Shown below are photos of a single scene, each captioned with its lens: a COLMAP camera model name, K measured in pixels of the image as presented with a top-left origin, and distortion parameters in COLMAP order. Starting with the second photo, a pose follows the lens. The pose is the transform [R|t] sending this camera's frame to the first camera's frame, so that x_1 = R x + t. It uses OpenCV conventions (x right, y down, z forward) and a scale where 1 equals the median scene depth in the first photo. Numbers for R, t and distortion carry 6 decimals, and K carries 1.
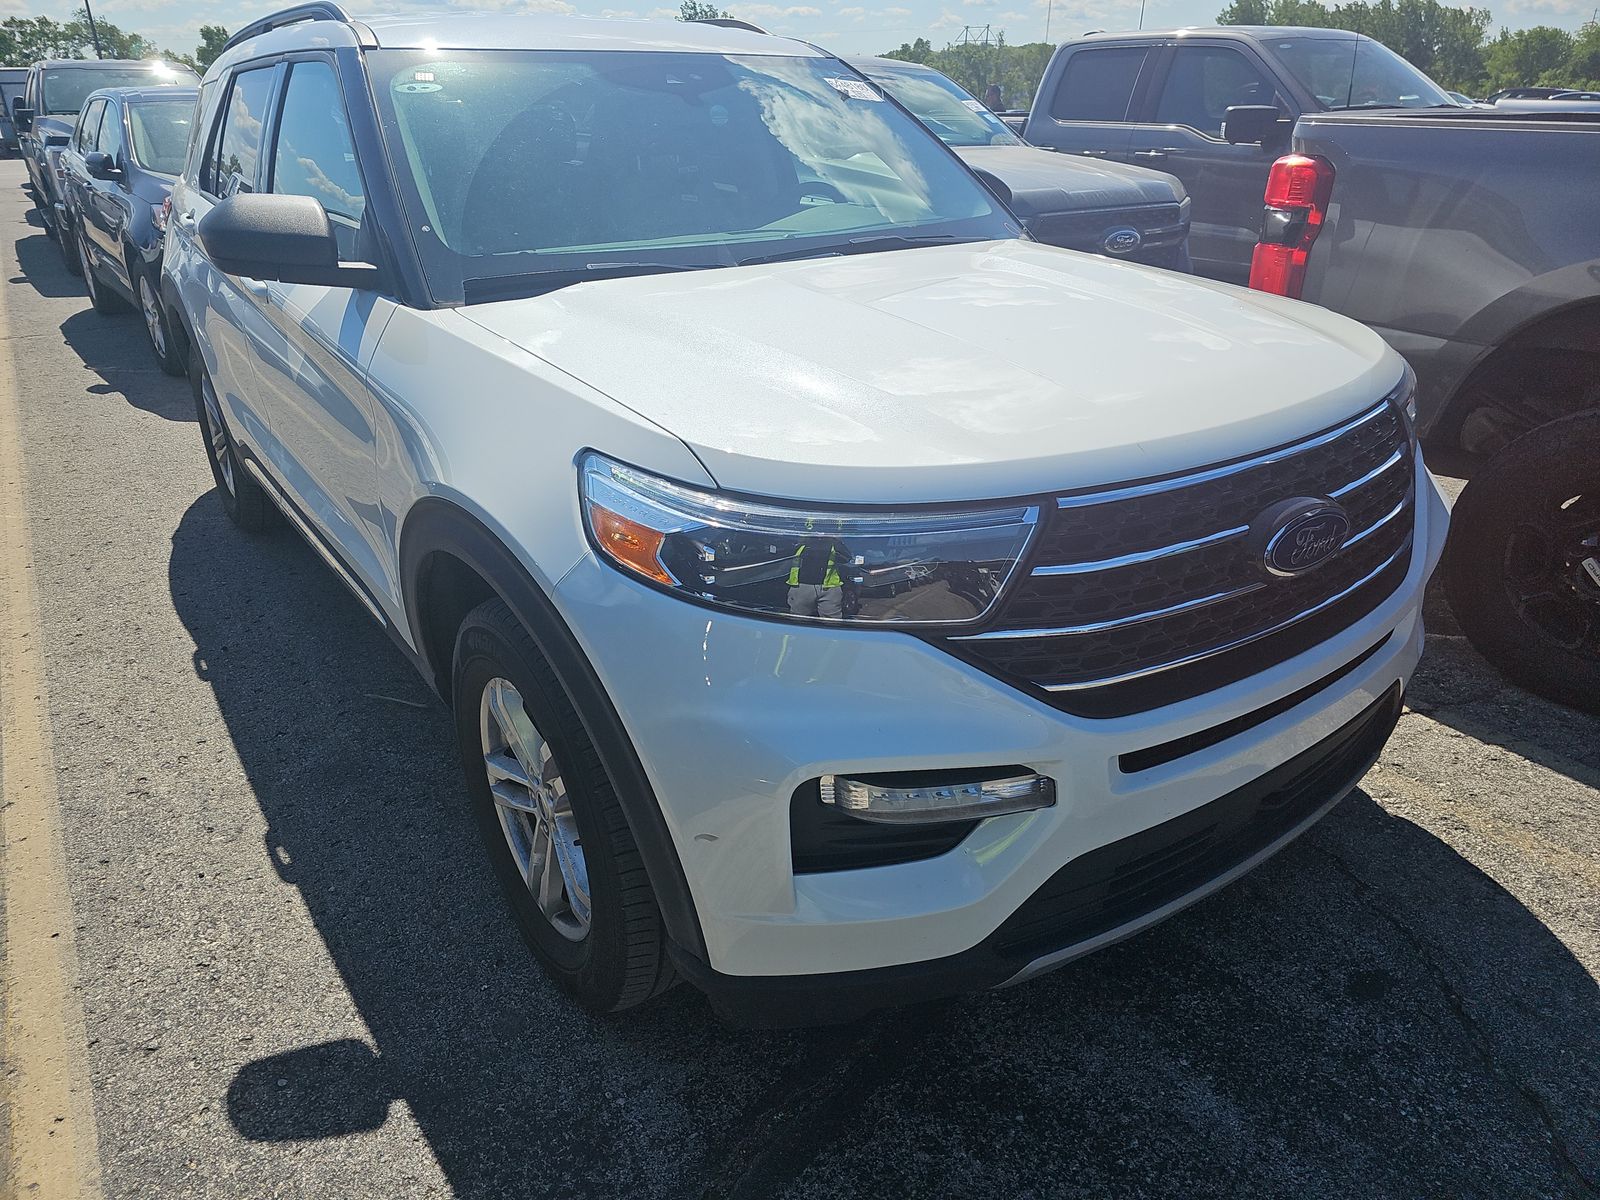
lens RADIAL K [[1061.0, 0, 801.1], [0, 1061.0, 572.1], [0, 0, 1]] dist [0.044285, -0.039916]
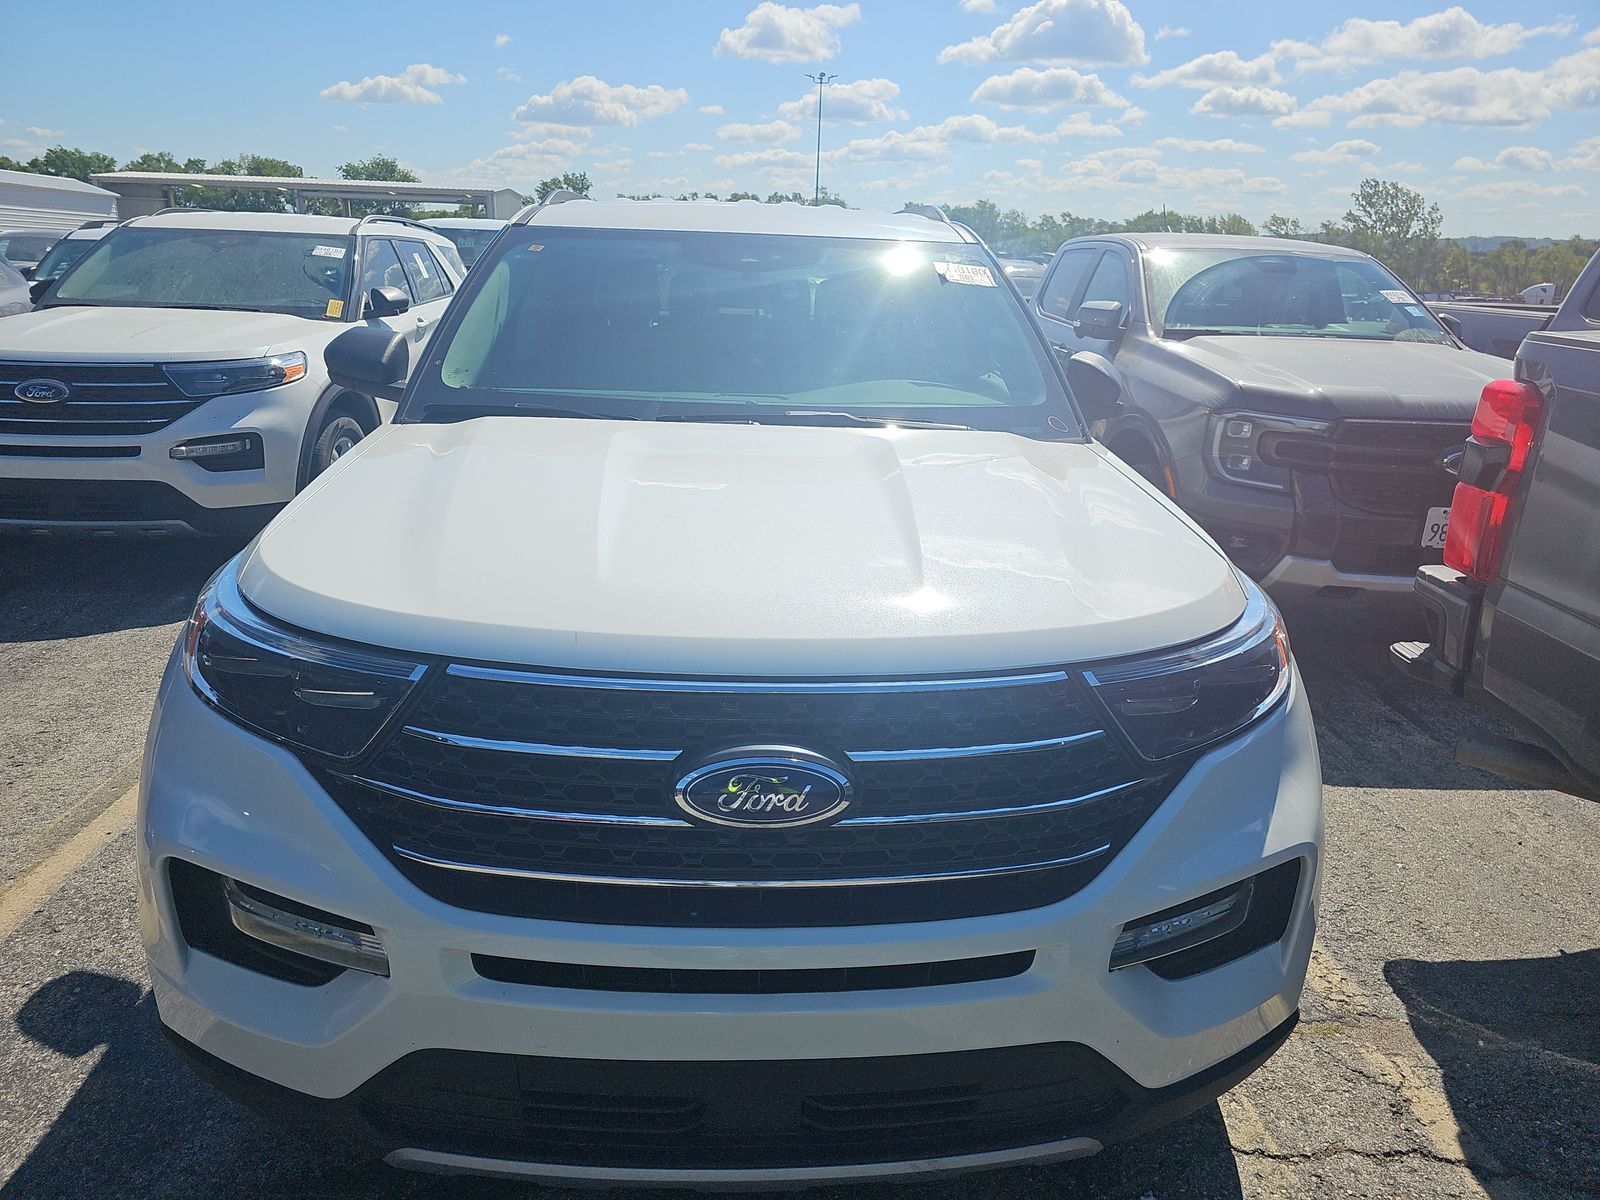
lens RADIAL K [[1050.0, 0, 796.9], [0, 1050.0, 575.3], [0, 0, 1]] dist [0.046433, -0.040637]
pose [[0.848917, 0.180526, -0.496740, 0.875130], [-0.246328, 0.966680, -0.069655, -0.141521], [0.467614, 0.181492, 0.865100, 0.257119]]
